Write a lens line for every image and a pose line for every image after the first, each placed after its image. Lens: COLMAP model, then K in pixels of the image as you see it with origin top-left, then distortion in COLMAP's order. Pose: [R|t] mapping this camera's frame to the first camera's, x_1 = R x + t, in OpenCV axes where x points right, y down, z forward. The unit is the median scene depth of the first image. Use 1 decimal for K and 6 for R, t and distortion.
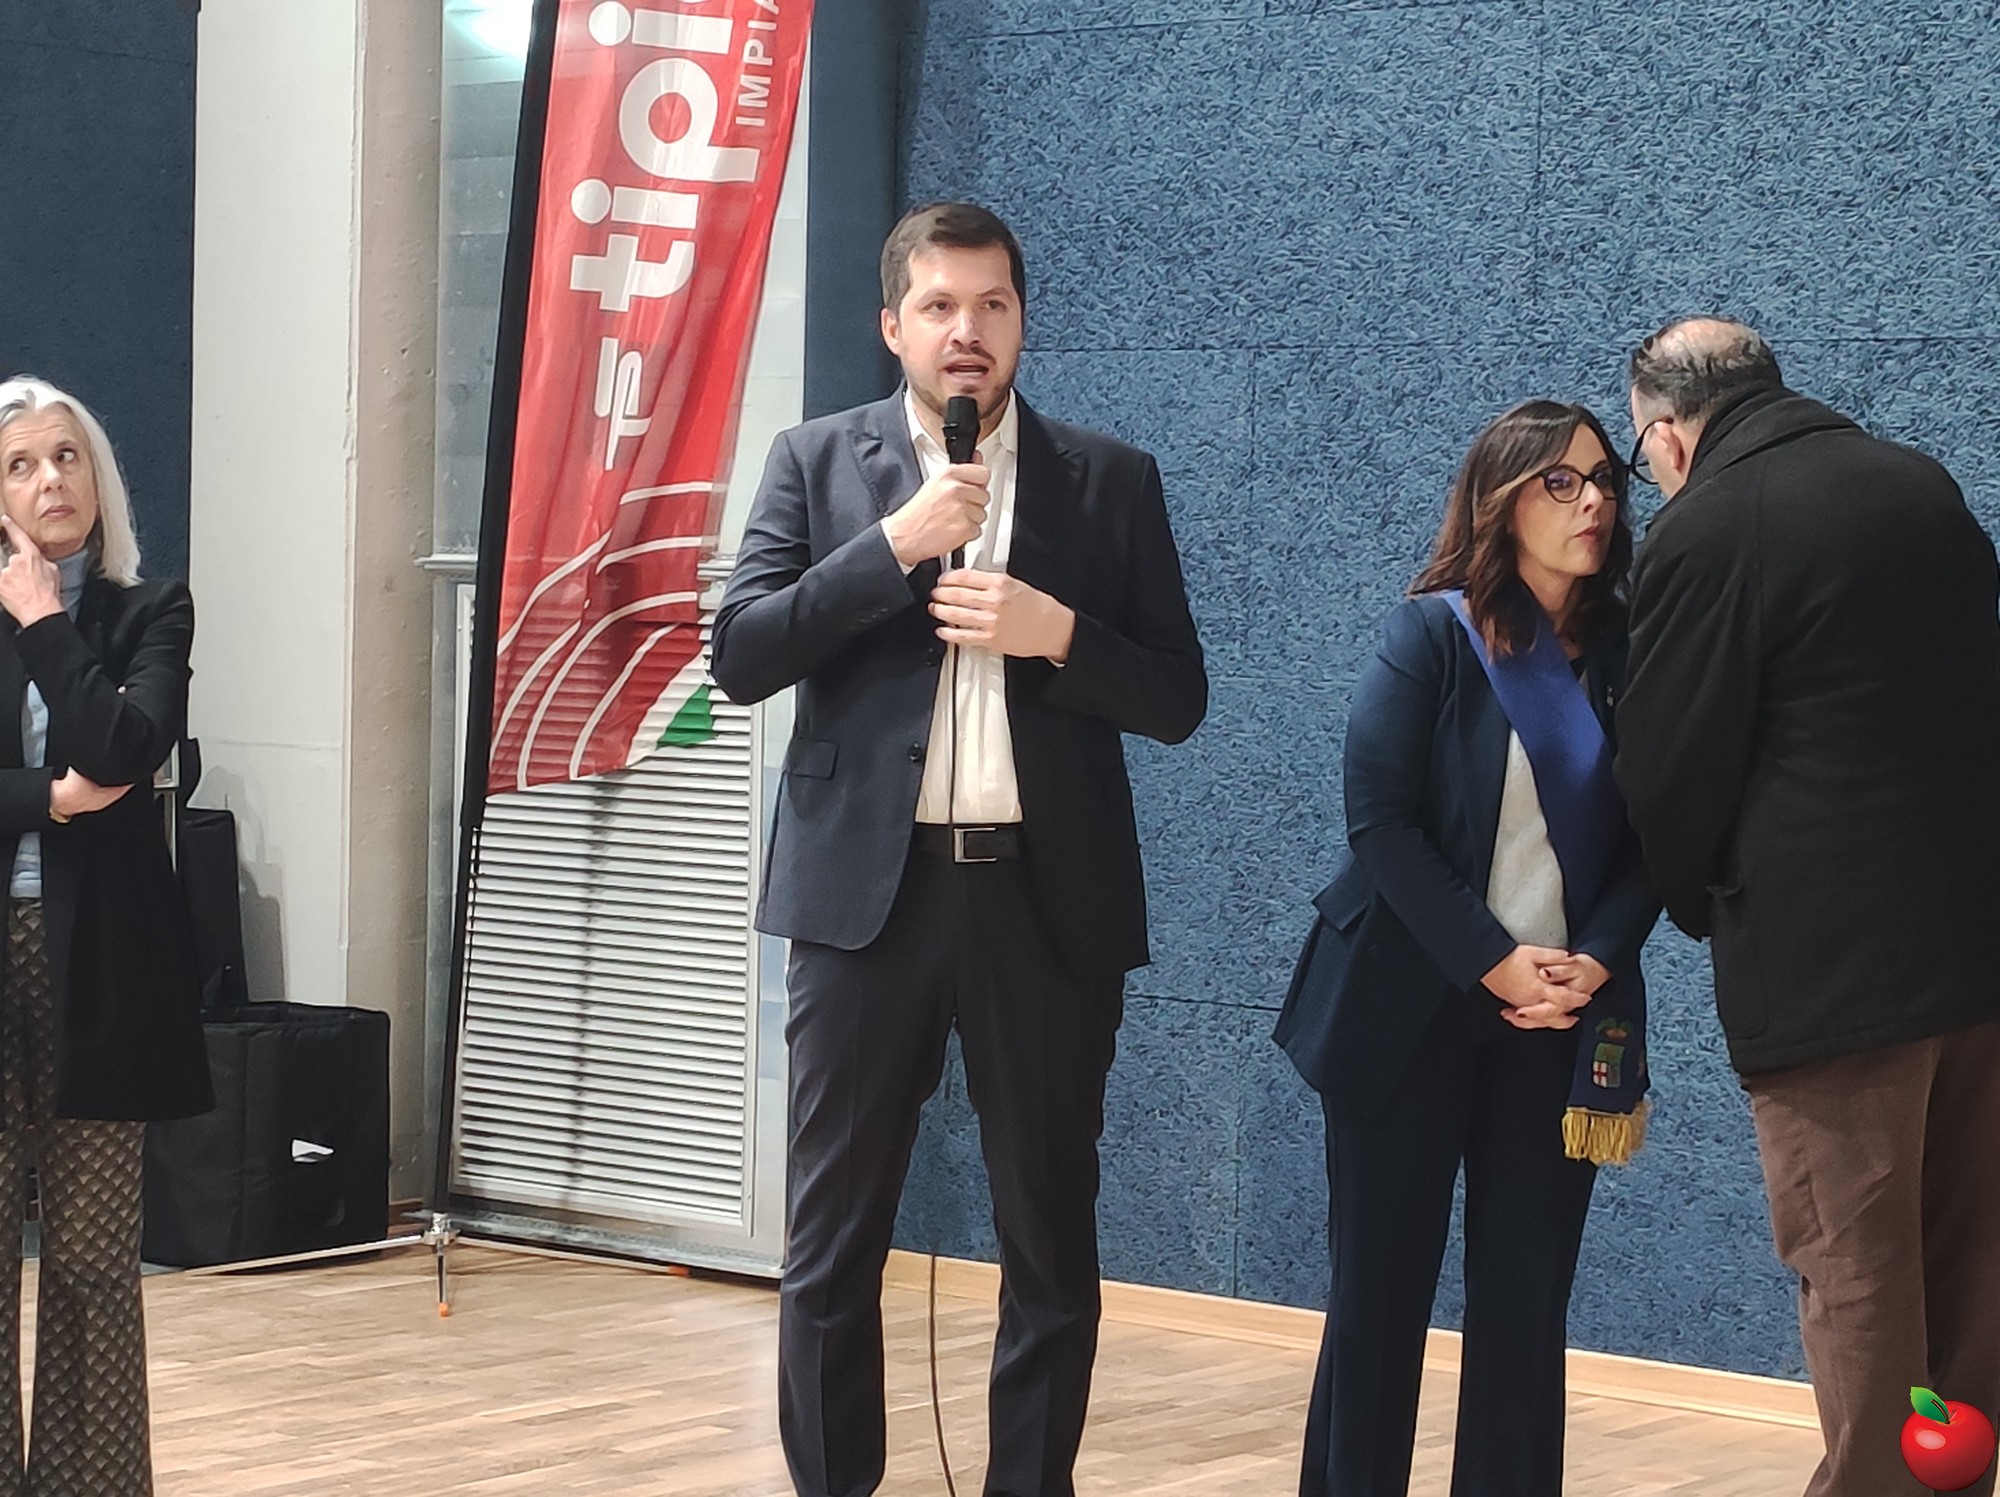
lens RADIAL K [[1211.9, 0, 1000.0], [0, 1211.9, 748.5], [0, 0, 1]] dist [-0.004480, 0.003495]
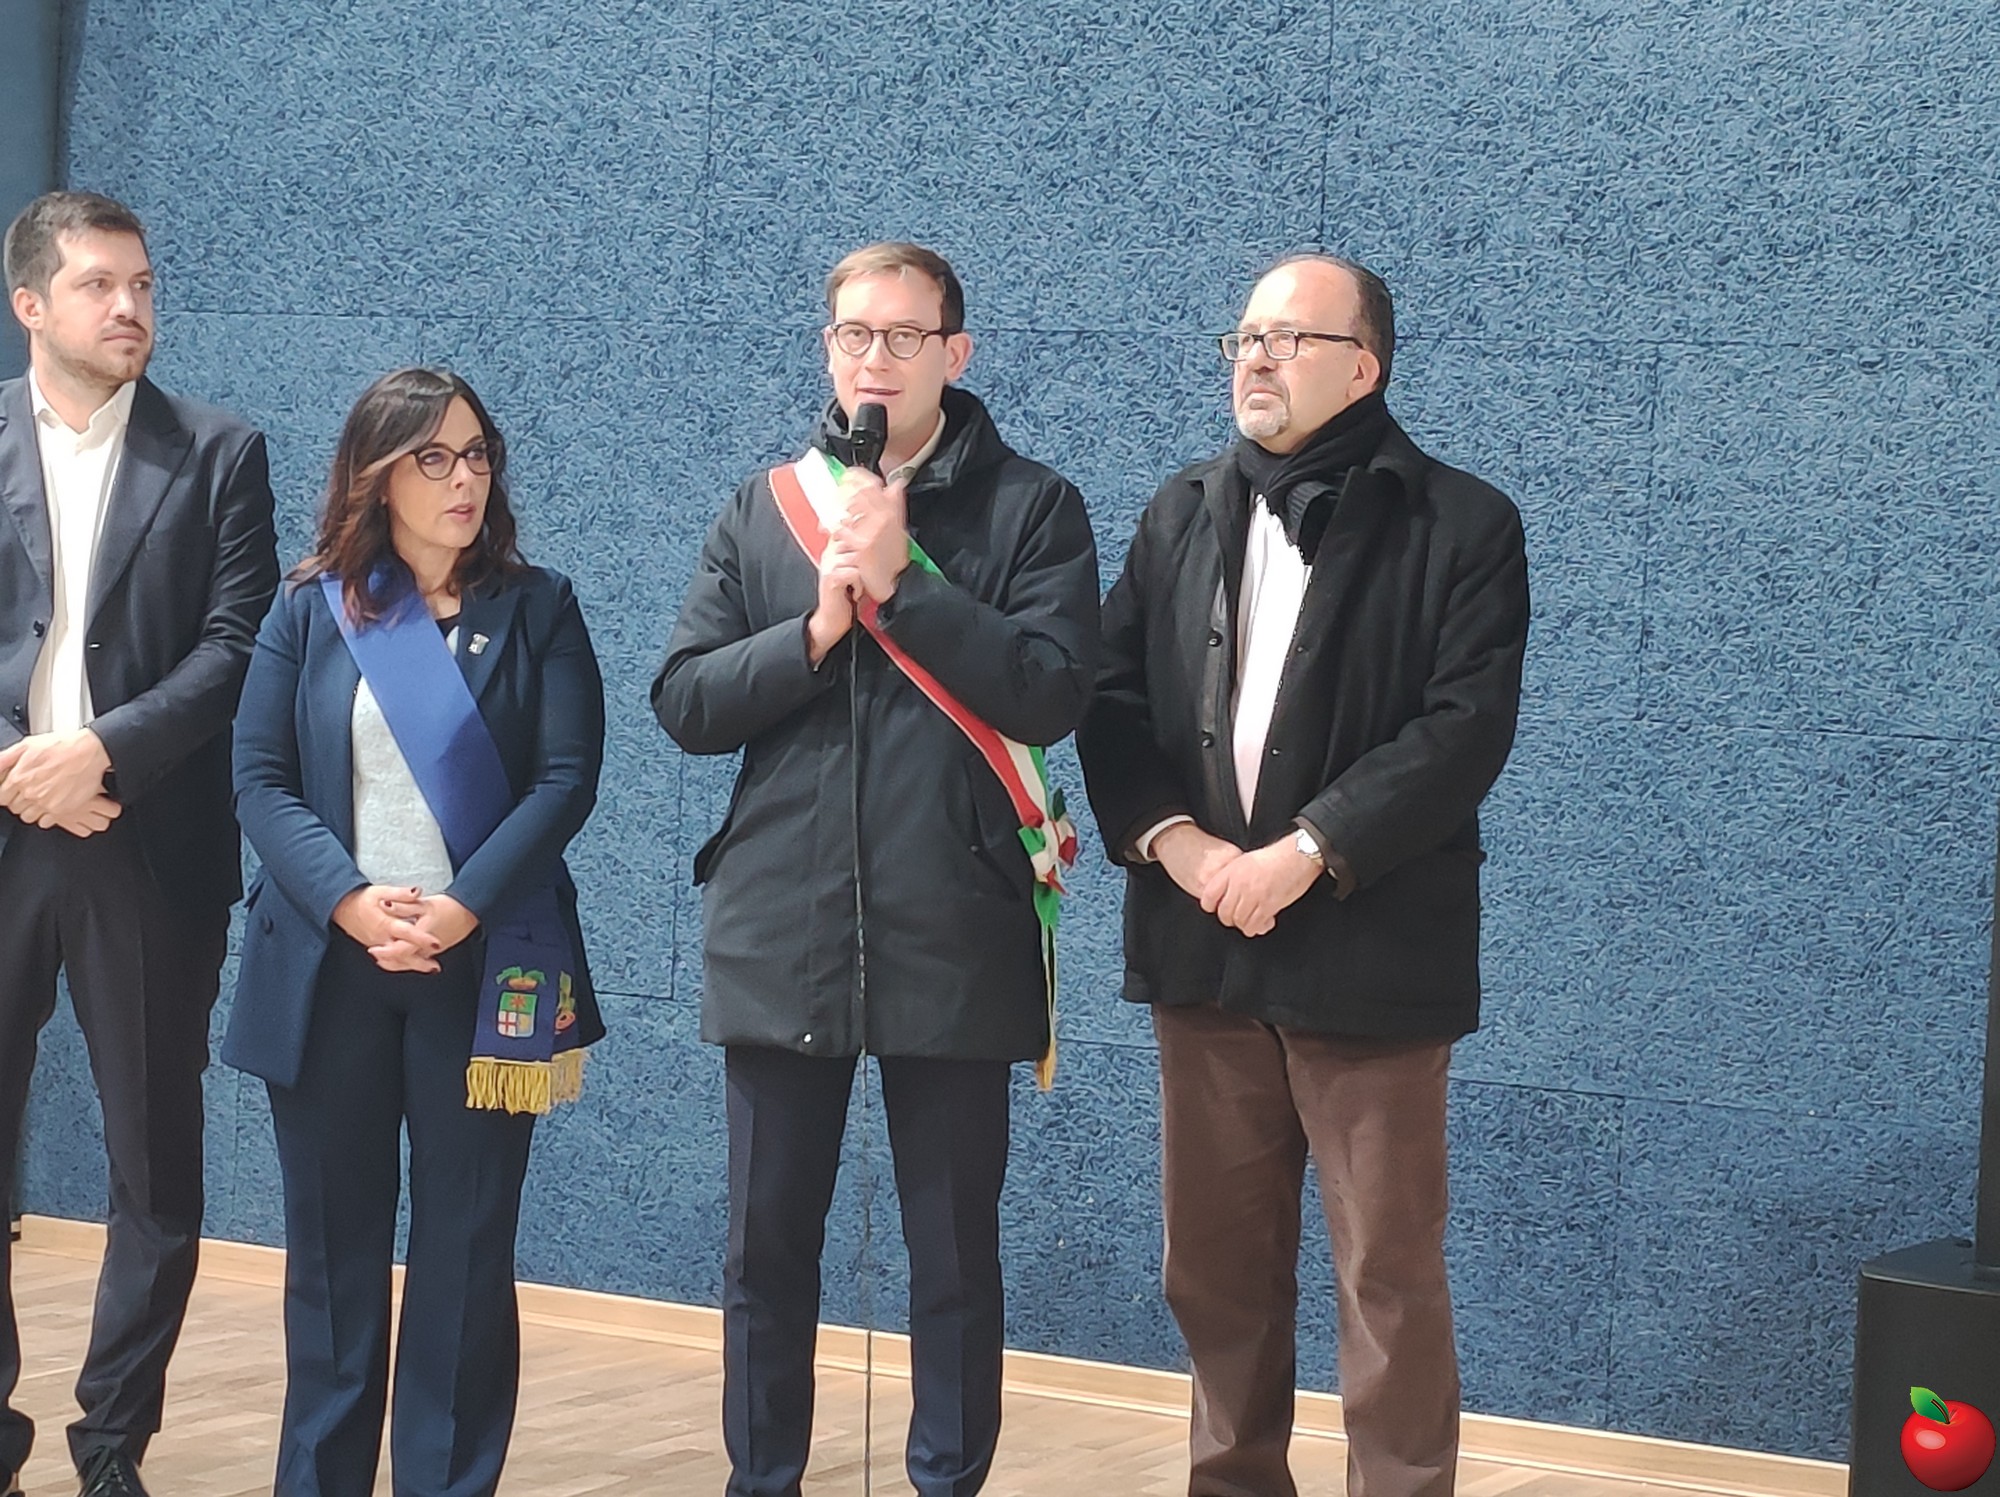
lens RADIAL K [[1369.5, 0, 1000.0], [0, 1369.5, 748.5], [0, 0, 1]] dist [0.001230, 0.001223]
pose [[0.998027, 0.017456, 0.060317, 0.628317], [-0.017440, 0.999848, -0.000790, 0.020293], [-0.060321, -0.000264, 0.998179, -0.165137]]
